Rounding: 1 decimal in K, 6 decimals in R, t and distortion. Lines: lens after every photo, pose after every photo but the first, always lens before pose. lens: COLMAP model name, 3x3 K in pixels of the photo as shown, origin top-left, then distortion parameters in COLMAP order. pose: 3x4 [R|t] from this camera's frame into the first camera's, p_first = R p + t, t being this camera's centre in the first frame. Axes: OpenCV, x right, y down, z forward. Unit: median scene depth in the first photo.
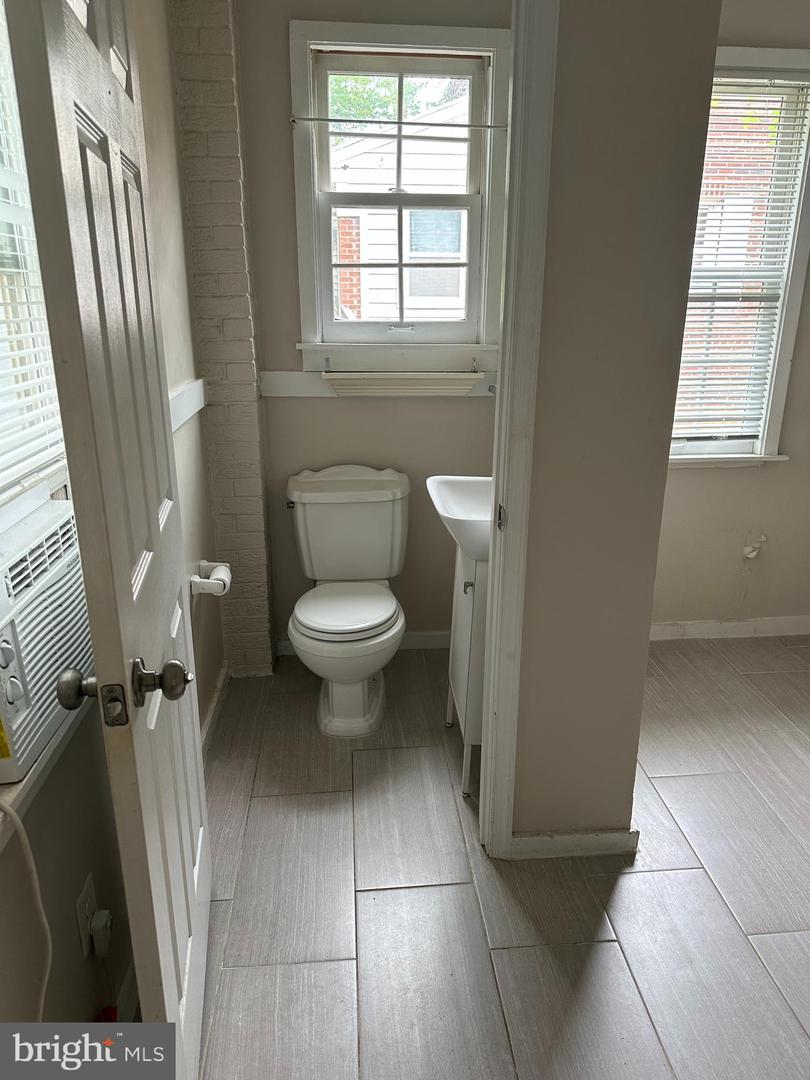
lens RADIAL K [[766.9, 0, 403.7], [0, 766.9, 540.1], [0, 0, 1]] dist [0.020663, -0.037452]
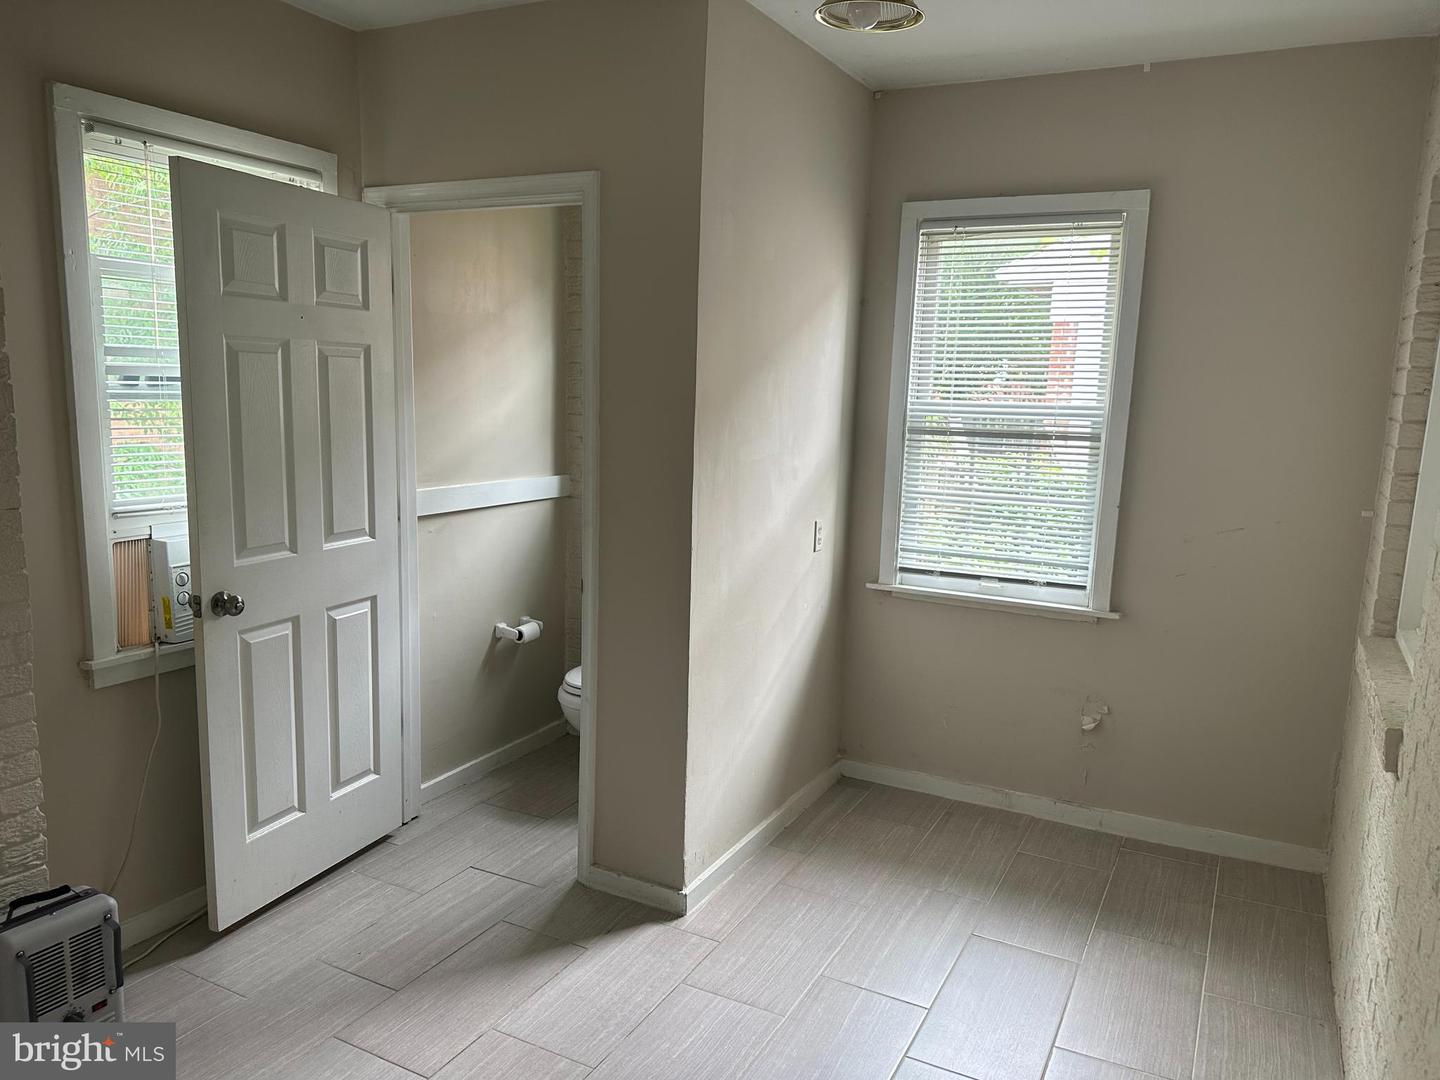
lens RADIAL K [[1022.6, 0, 733.5], [0, 1022.6, 538.1], [0, 0, 1]] dist [0.020663, -0.037452]
pose [[0.846654, 0.102155, -0.522246, 0.734047], [-0.194367, 0.972960, -0.124785, 0.036145], [0.495377, 0.207157, 0.843616, -0.211741]]
